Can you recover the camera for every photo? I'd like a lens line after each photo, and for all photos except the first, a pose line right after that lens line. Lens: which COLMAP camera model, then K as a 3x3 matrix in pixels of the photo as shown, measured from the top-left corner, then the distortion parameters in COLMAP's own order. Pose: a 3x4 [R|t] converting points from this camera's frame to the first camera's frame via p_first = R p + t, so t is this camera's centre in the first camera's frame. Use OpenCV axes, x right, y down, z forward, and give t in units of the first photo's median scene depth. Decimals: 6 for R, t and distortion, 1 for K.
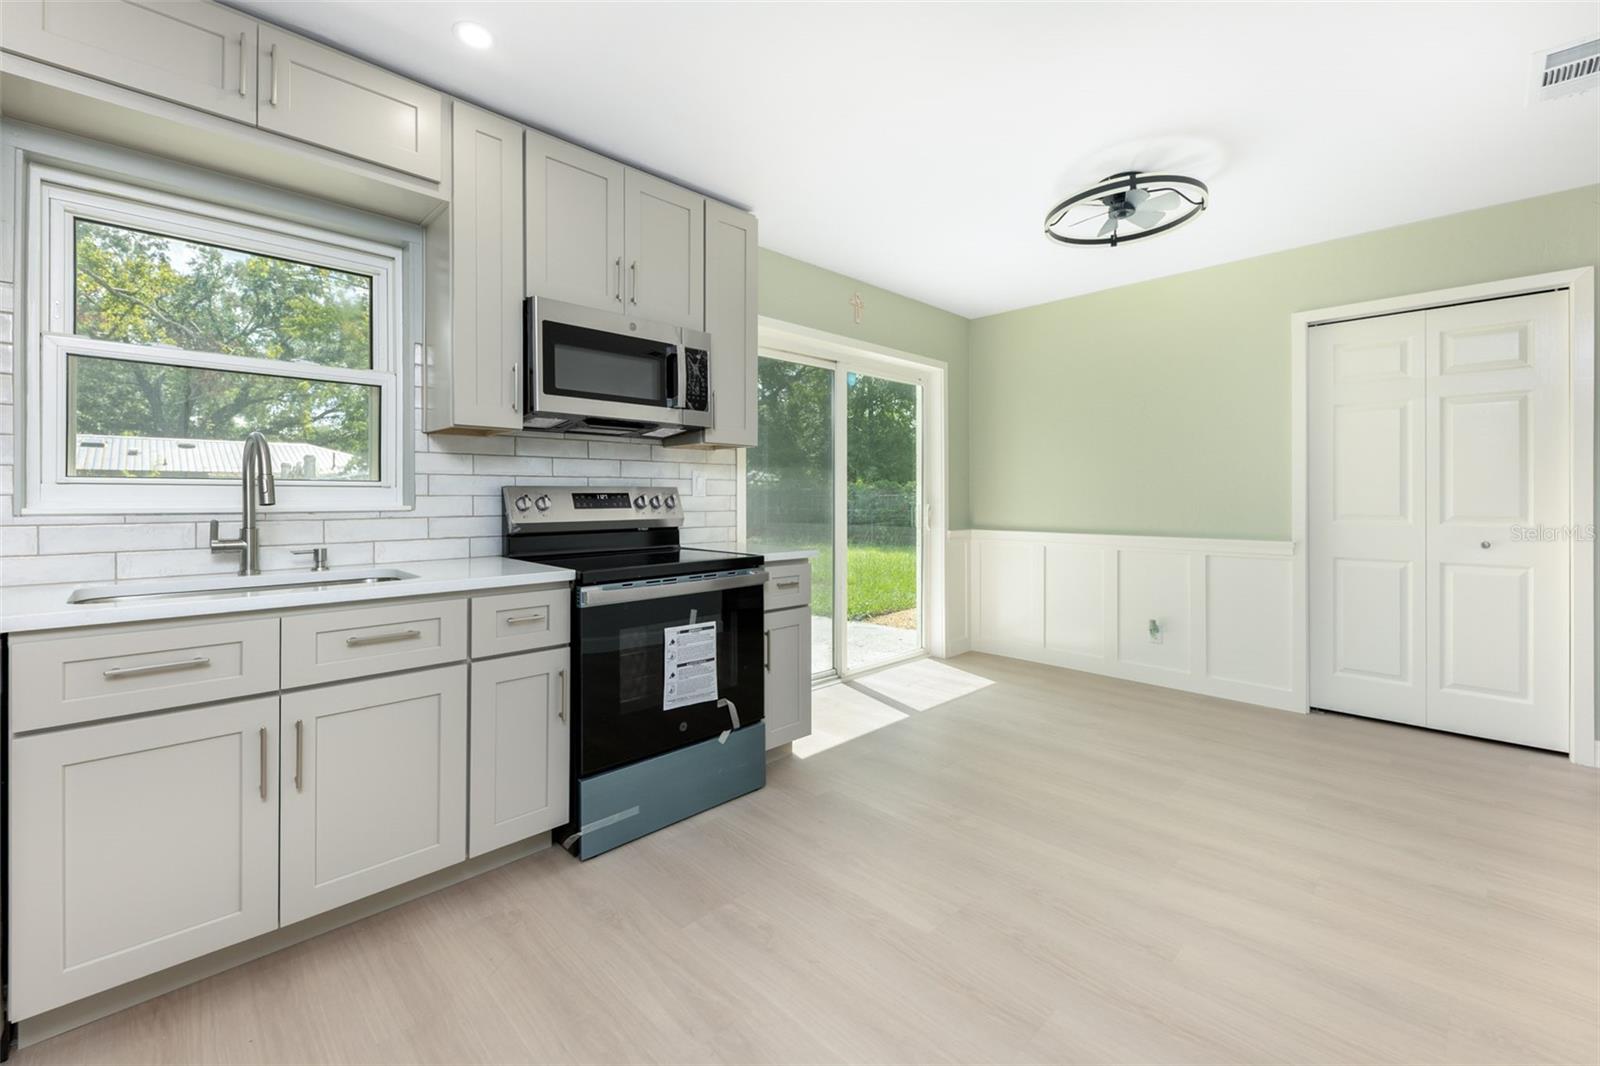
lens RADIAL K [[670.3, 0, 806.5], [0, 670.3, 492.0], [0, 0, 1]] dist [0.001330, -0.001112]
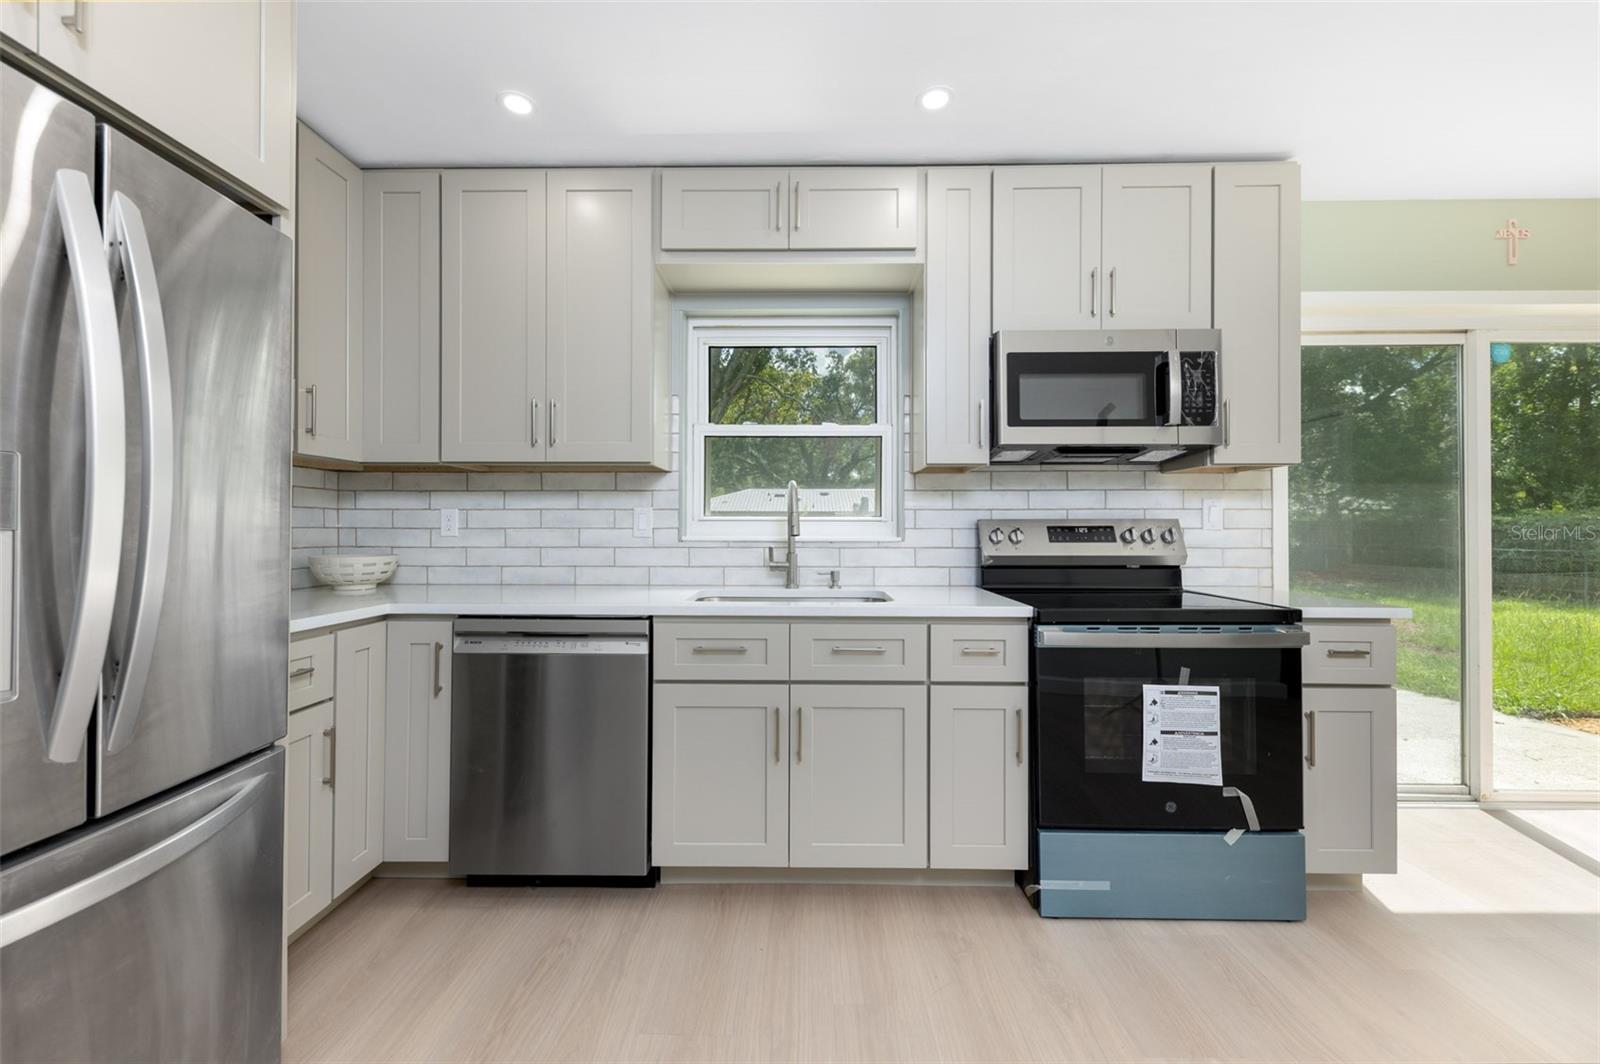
lens RADIAL K [[625.6, 0, 787.5], [0, 625.6, 523.1], [0, 0, 1]] dist [0.006185, -0.002765]
pose [[0.688681, -0.005180, -0.725046, 0.053043], [0.003477, 0.999987, -0.003841, -0.000656], [0.725056, 0.000125, 0.688690, 0.114618]]
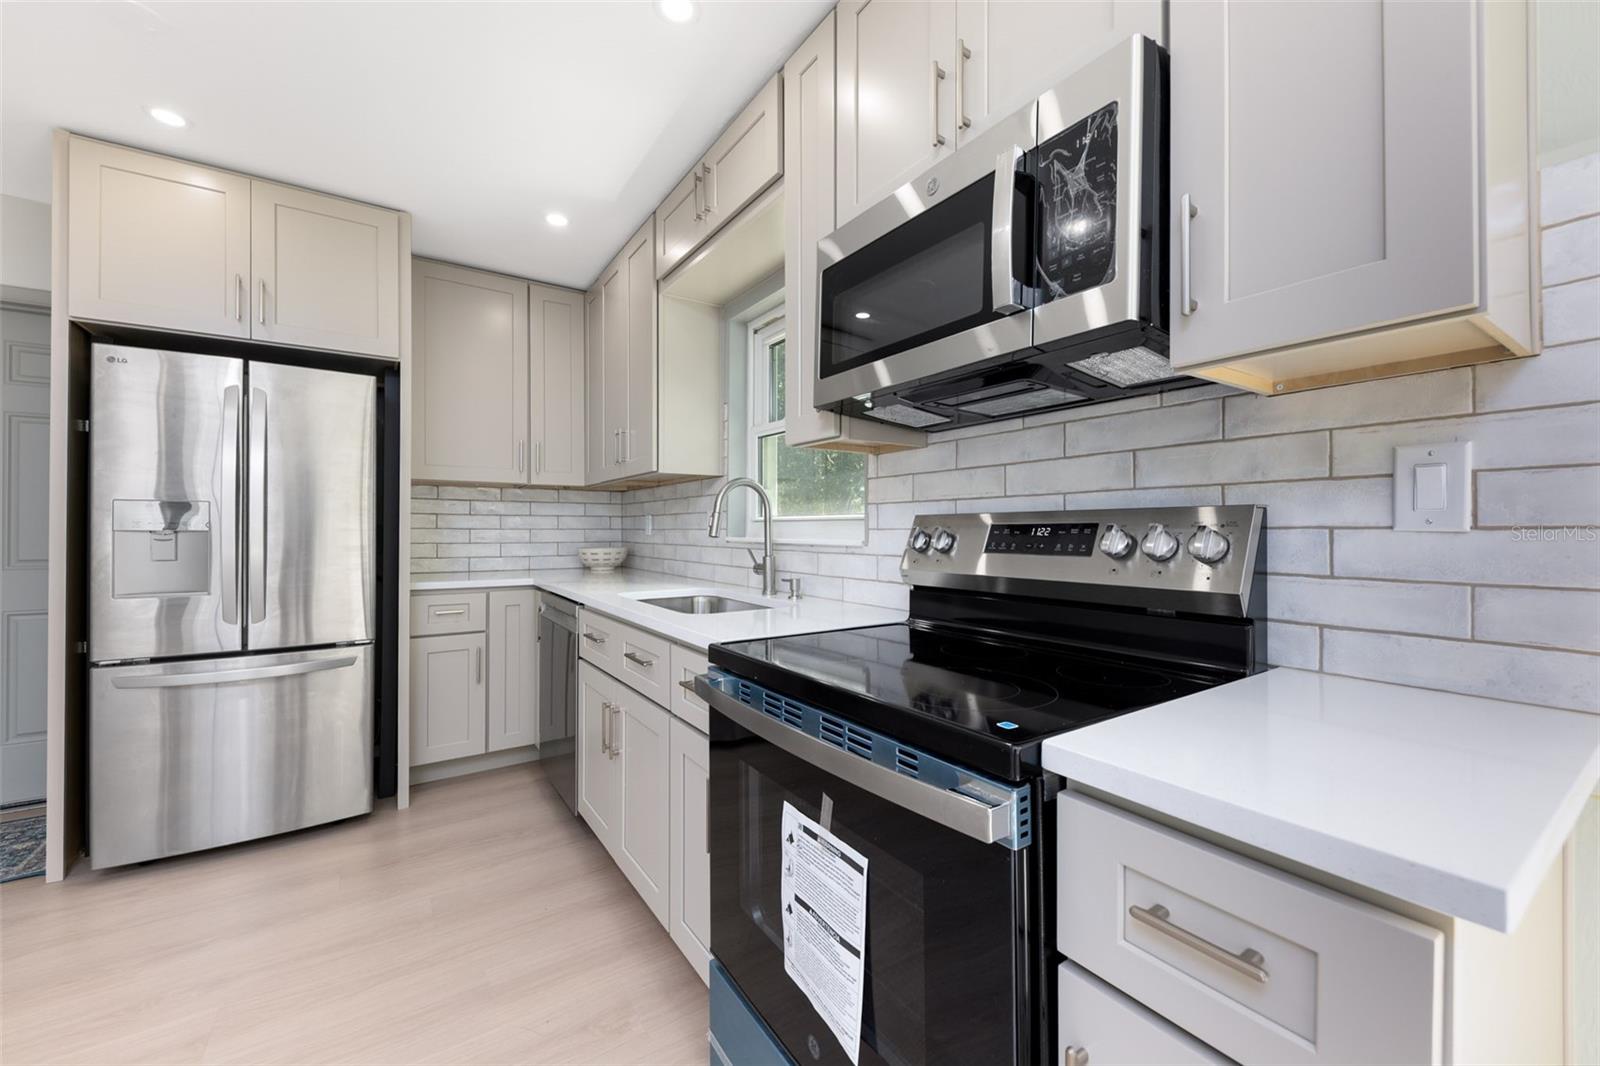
lens RADIAL K [[625.6, 0, 782.0], [0, 625.6, 526.5], [0, 0, 1]] dist [0.006185, -0.002765]
pose [[-0.206794, -0.003293, -0.978379, 0.223893], [0.007456, 0.999960, -0.004942, 0.005014], [0.978356, -0.008317, -0.206762, 1.032414]]
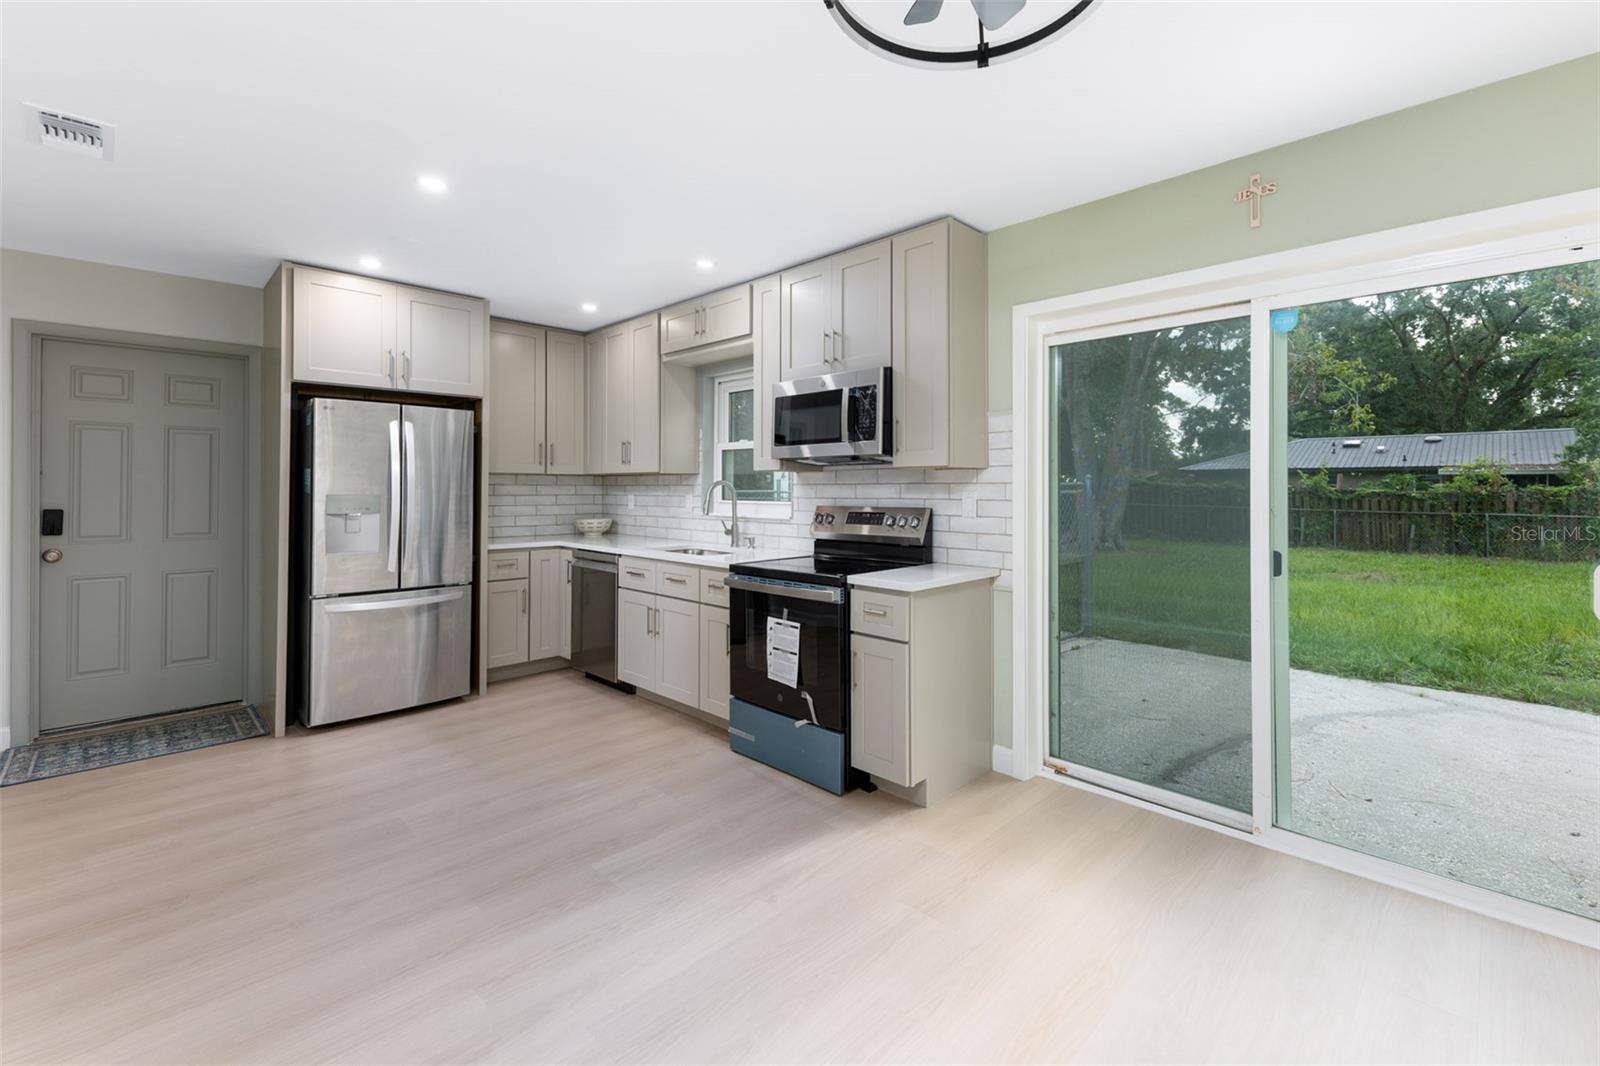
lens RADIAL K [[670.3, 0, 844.4], [0, 670.3, 482.6], [0, 0, 1]] dist [0.001330, -0.001112]
pose [[0.033816, -0.008917, -0.999388, 1.070206], [0.006956, 0.999938, -0.008686, -0.048440], [0.999404, -0.006658, 0.033876, 1.045697]]
